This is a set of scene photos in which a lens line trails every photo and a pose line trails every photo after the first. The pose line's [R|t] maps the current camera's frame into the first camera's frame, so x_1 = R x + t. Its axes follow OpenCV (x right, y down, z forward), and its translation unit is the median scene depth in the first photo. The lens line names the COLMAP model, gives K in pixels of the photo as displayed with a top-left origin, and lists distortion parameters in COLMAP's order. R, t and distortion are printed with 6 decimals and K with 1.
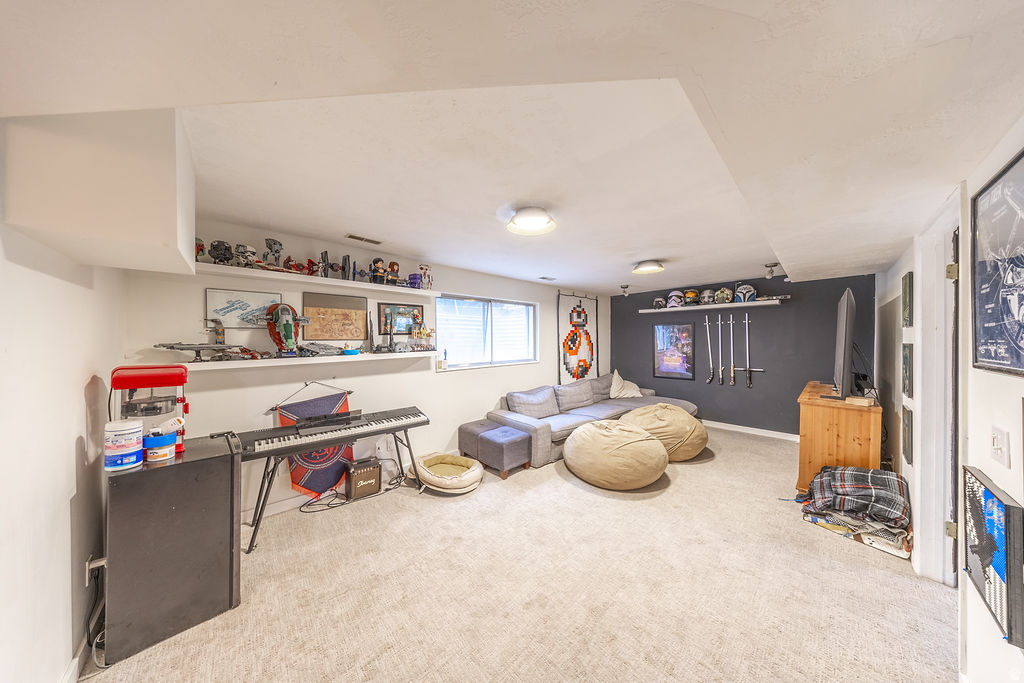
lens RADIAL K [[297.7, 0, 508.8], [0, 297.7, 341.3], [0, 0, 1]] dist [-0.003737, -0.000120]
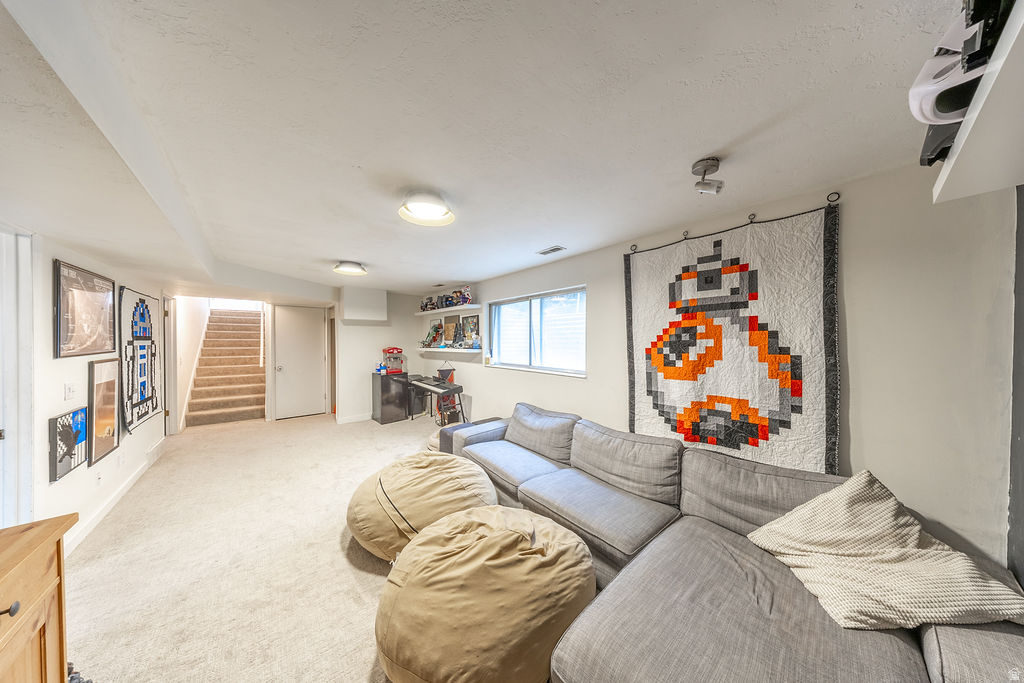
lens RADIAL K [[297.7, 0, 508.9], [0, 297.7, 337.7], [0, 0, 1]] dist [-0.003737, -0.000120]
pose [[-0.061270, 0.006065, -0.998103, 0.660501], [0.001209, 0.999981, 0.006002, -0.016637], [0.998120, -0.000839, -0.061277, 0.781420]]
